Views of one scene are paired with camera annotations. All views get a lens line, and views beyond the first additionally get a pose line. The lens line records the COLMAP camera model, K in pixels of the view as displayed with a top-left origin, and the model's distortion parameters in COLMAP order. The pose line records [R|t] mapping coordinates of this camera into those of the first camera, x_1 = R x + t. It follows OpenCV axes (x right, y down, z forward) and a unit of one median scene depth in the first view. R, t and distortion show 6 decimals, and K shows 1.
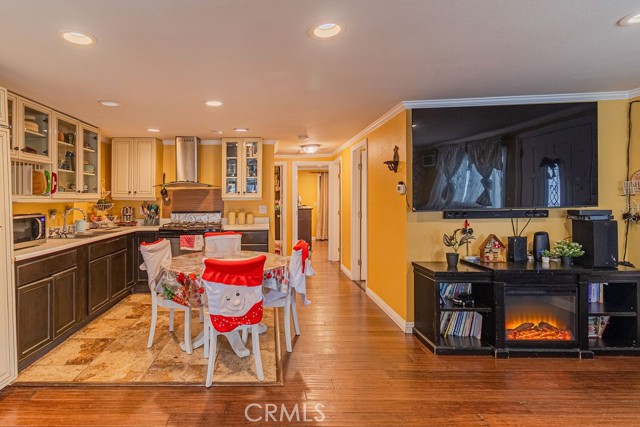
lens RADIAL K [[313.9, 0, 319.7], [0, 313.9, 199.6], [0, 0, 1]] dist [-0.003309, -0.000666]
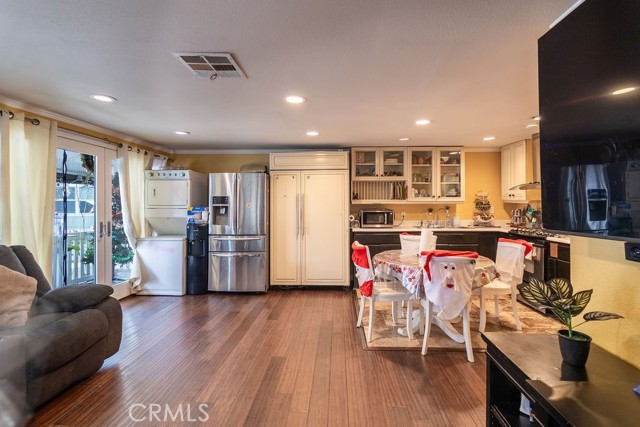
lens RADIAL K [[313.9, 0, 319.7], [0, 313.9, 199.6], [0, 0, 1]] dist [-0.003309, -0.000666]
pose [[-0.040514, 0.000539, -0.999179, 0.787897], [-0.001779, 0.999998, 0.000612, -0.013892], [0.999177, 0.001803, -0.040513, 0.612780]]
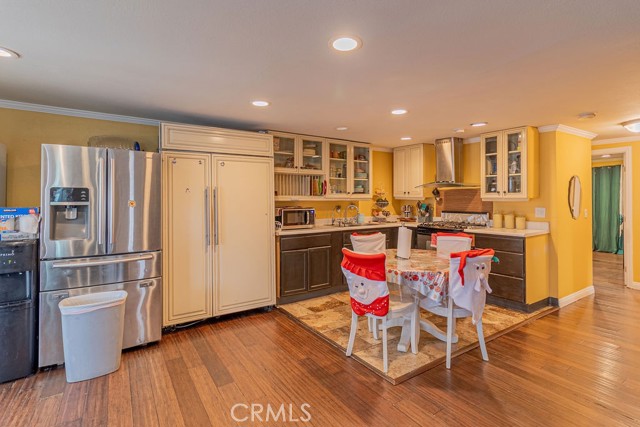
lens RADIAL K [[313.9, 0, 319.7], [0, 313.9, 199.6], [0, 0, 1]] dist [-0.003309, -0.000666]
pose [[0.574190, 0.009531, -0.818666, 0.340941], [-0.007635, 0.999951, 0.006286, -0.005845], [0.818686, 0.002641, 0.574235, 0.130922]]
